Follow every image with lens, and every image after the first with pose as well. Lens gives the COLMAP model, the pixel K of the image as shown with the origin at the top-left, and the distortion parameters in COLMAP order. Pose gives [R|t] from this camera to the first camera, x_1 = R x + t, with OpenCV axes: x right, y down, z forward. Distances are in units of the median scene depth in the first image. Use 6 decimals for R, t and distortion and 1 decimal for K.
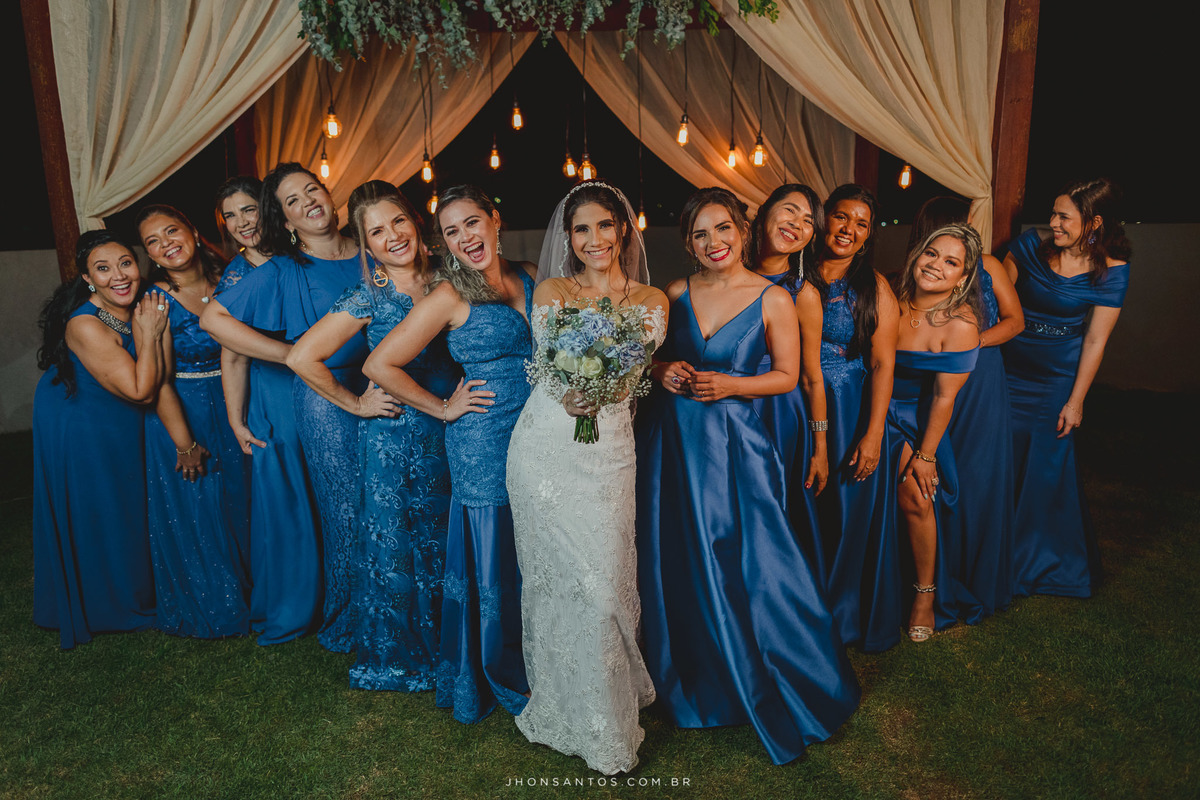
lens RADIAL K [[815.8, 0, 600.0], [0, 815.8, 400.0], [0, 0, 1]] dist [0.005189, 0.000904]
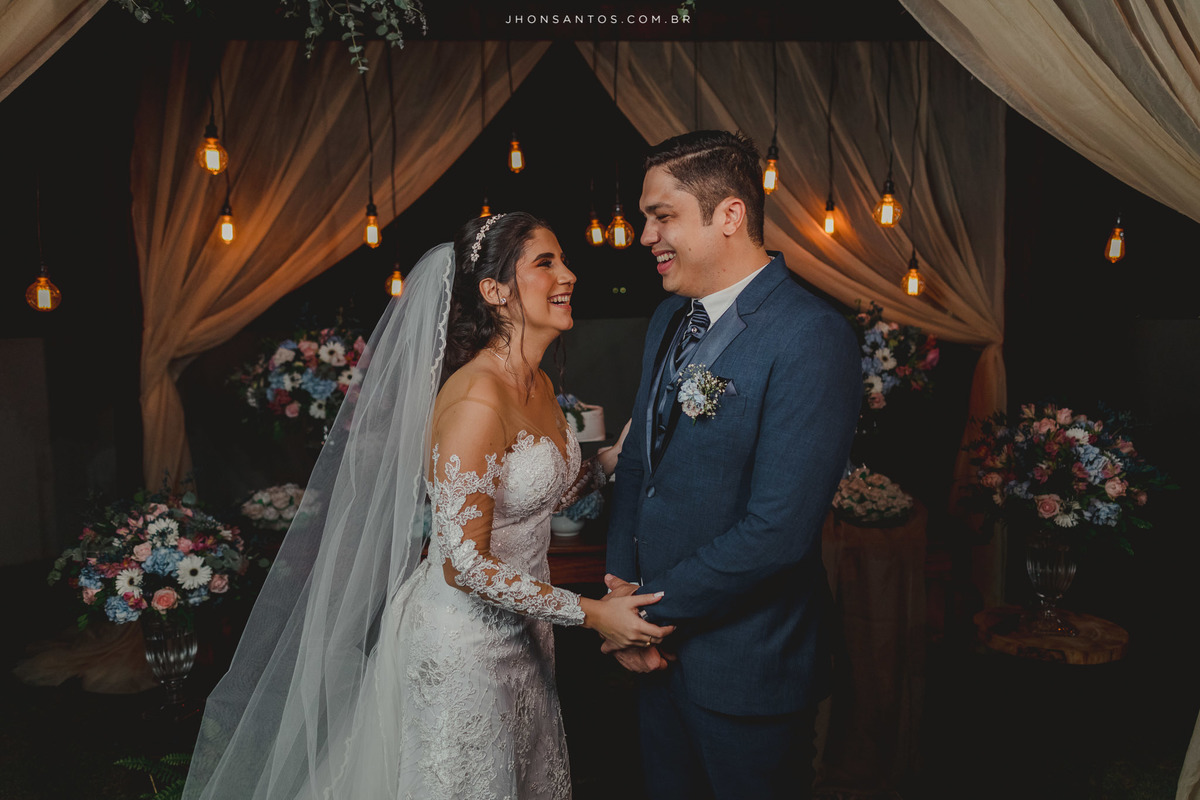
lens RADIAL K [[879.5, 0, 656.9], [0, 879.5, 403.2], [0, 0, 1]] dist [0.001224, -0.002383]
pose [[0.999682, 0.006074, 0.024455, -0.002386], [-0.003287, 0.993654, -0.112436, -0.060036], [-0.024983, 0.112320, 0.993358, 0.285309]]
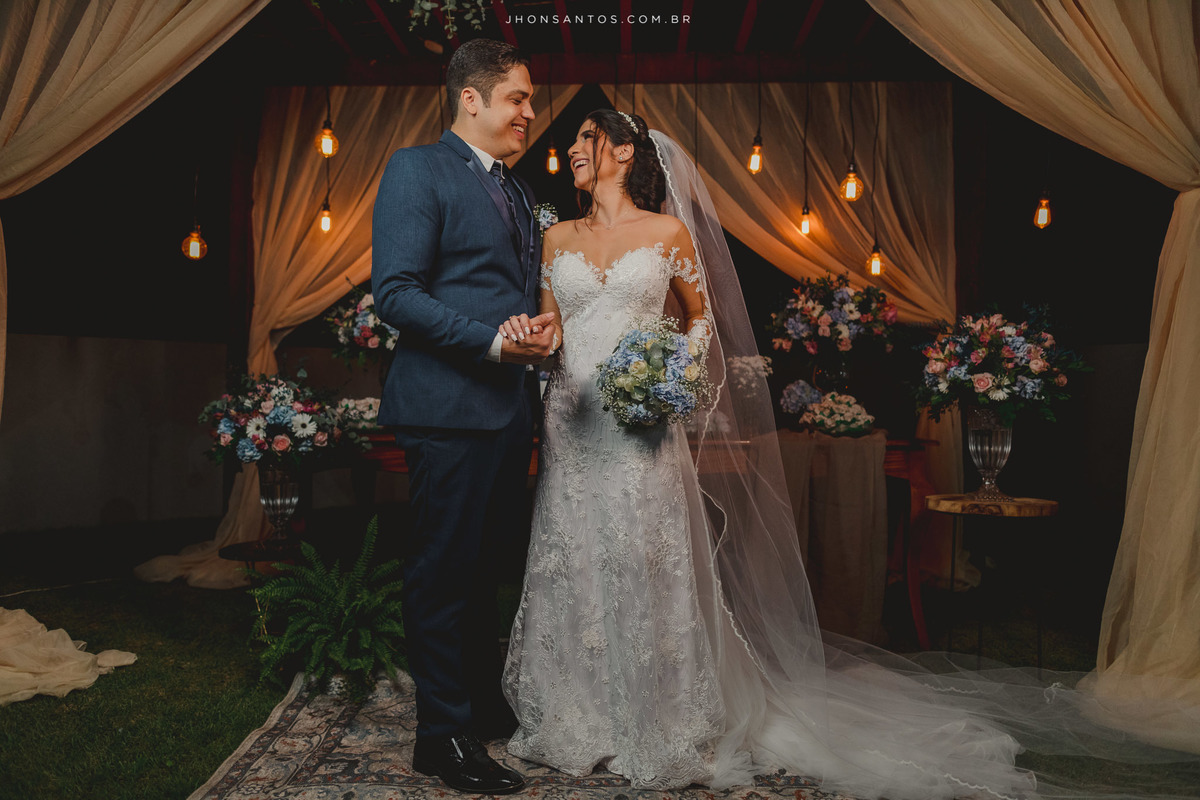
lens RADIAL K [[793.3, 0, 600.0], [0, 793.3, 400.0], [0, 0, 1]] dist [0.002058, 0.001013]
pose [[0.998623, 0.024591, -0.046340, -0.007997], [-0.034201, 0.974983, -0.219633, 0.069151], [0.039780, 0.220915, 0.974481, 0.239619]]
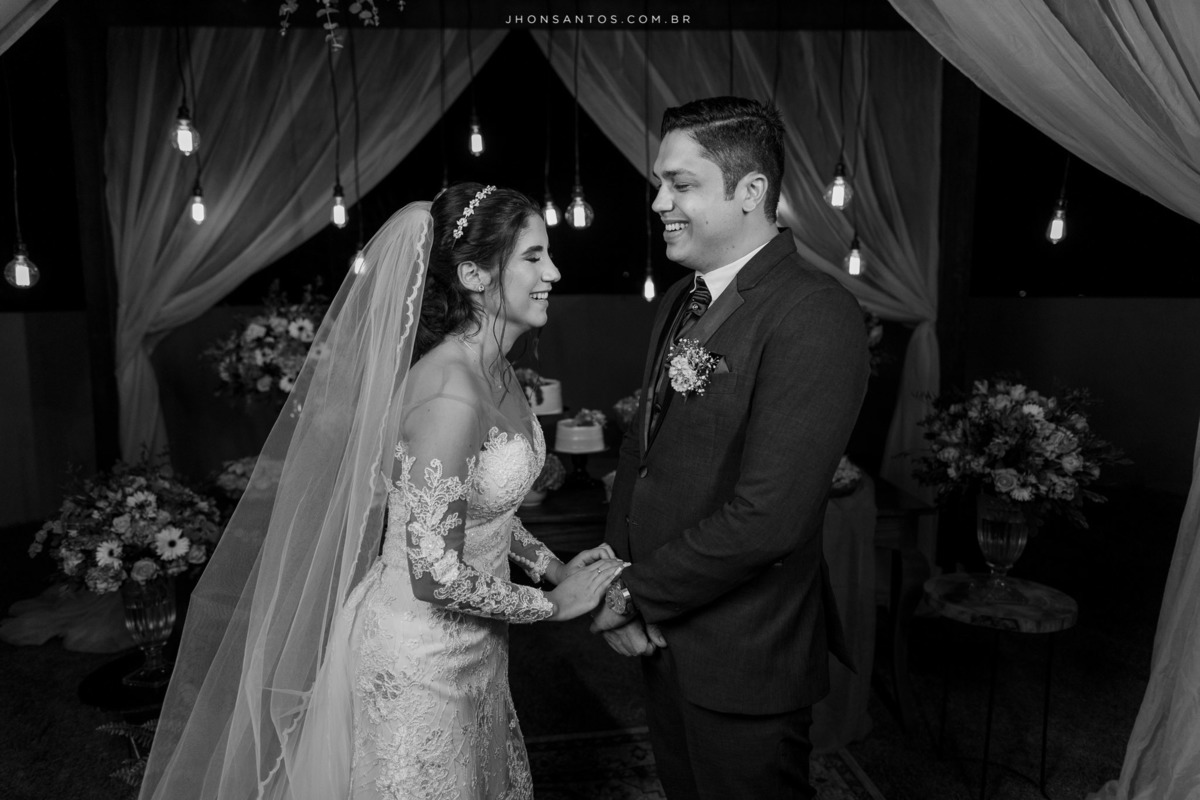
lens RADIAL K [[801.1, 0, 590.3], [0, 801.1, 391.6], [0, 0, 1]] dist [0.001216, -0.003648]
pose [[0.999519, 0.007039, 0.030193, -0.022043], [-0.004280, 0.995888, -0.090492, -0.066329], [-0.030706, 0.090319, 0.995439, 0.316313]]
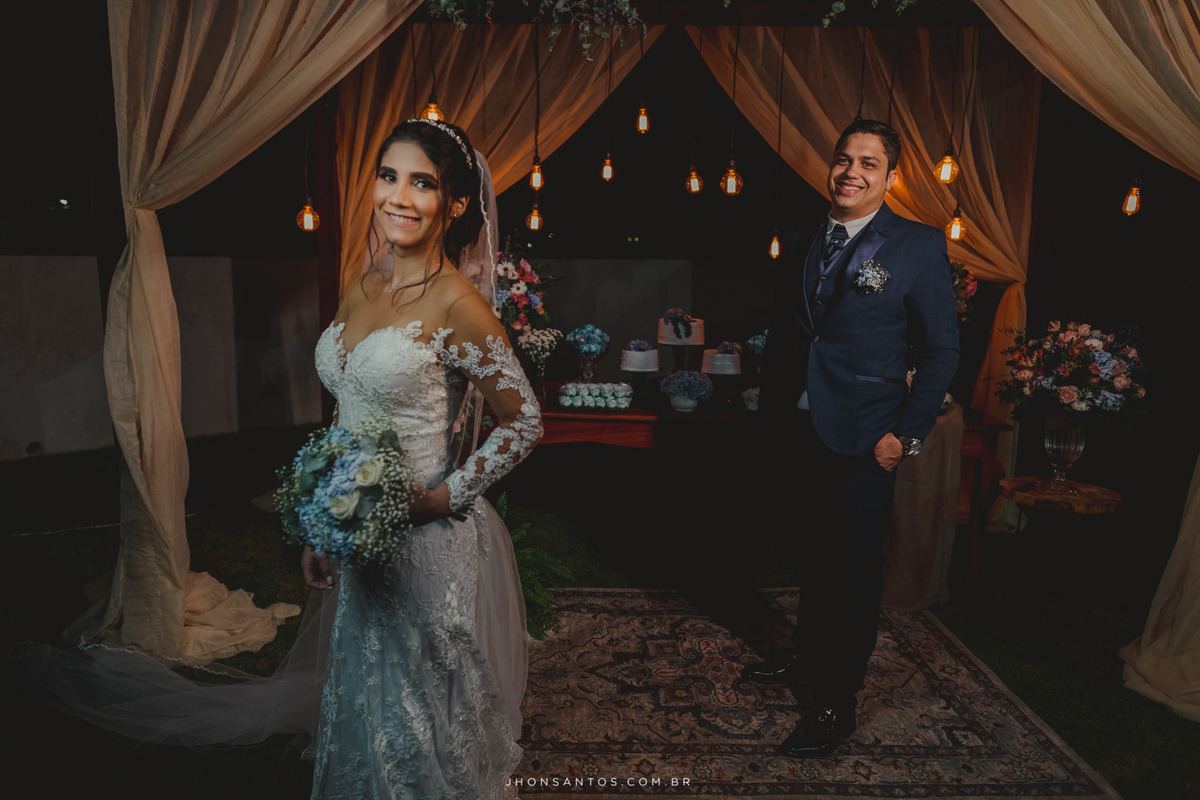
lens RADIAL K [[803.4, 0, 598.6], [0, 803.4, 395.3], [0, 0, 1]] dist [-0.000885, -0.001380]
pose [[0.997436, 0.047140, -0.053845, -0.082846], [-0.049683, 0.997662, -0.046919, -0.016756], [0.051508, 0.049474, 0.997446, 0.166193]]
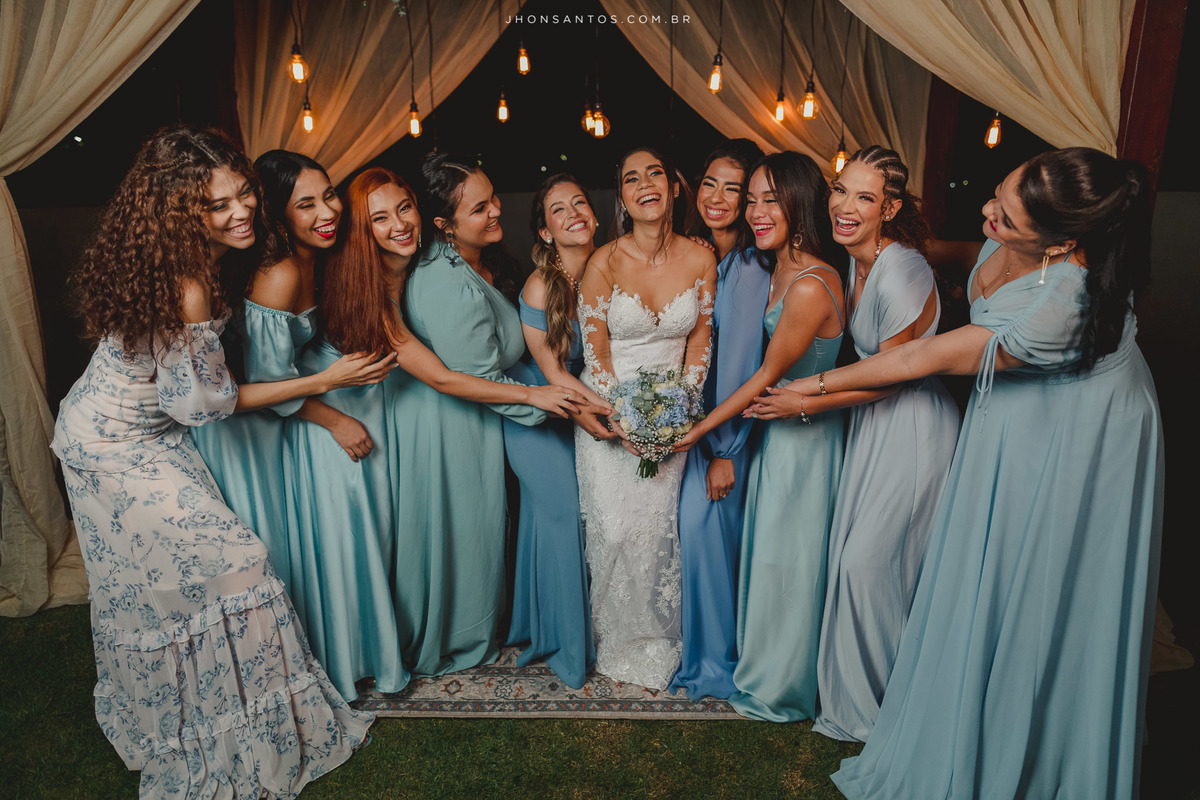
lens RADIAL K [[793.3, 0, 600.0], [0, 793.3, 400.0], [0, 0, 1]] dist [0.002058, 0.001013]
pose [[0.996923, 0.030706, -0.072122, 0.045046], [-0.026845, 0.998185, 0.053905, -0.037095], [0.073646, -0.051803, 0.995938, 0.154551]]
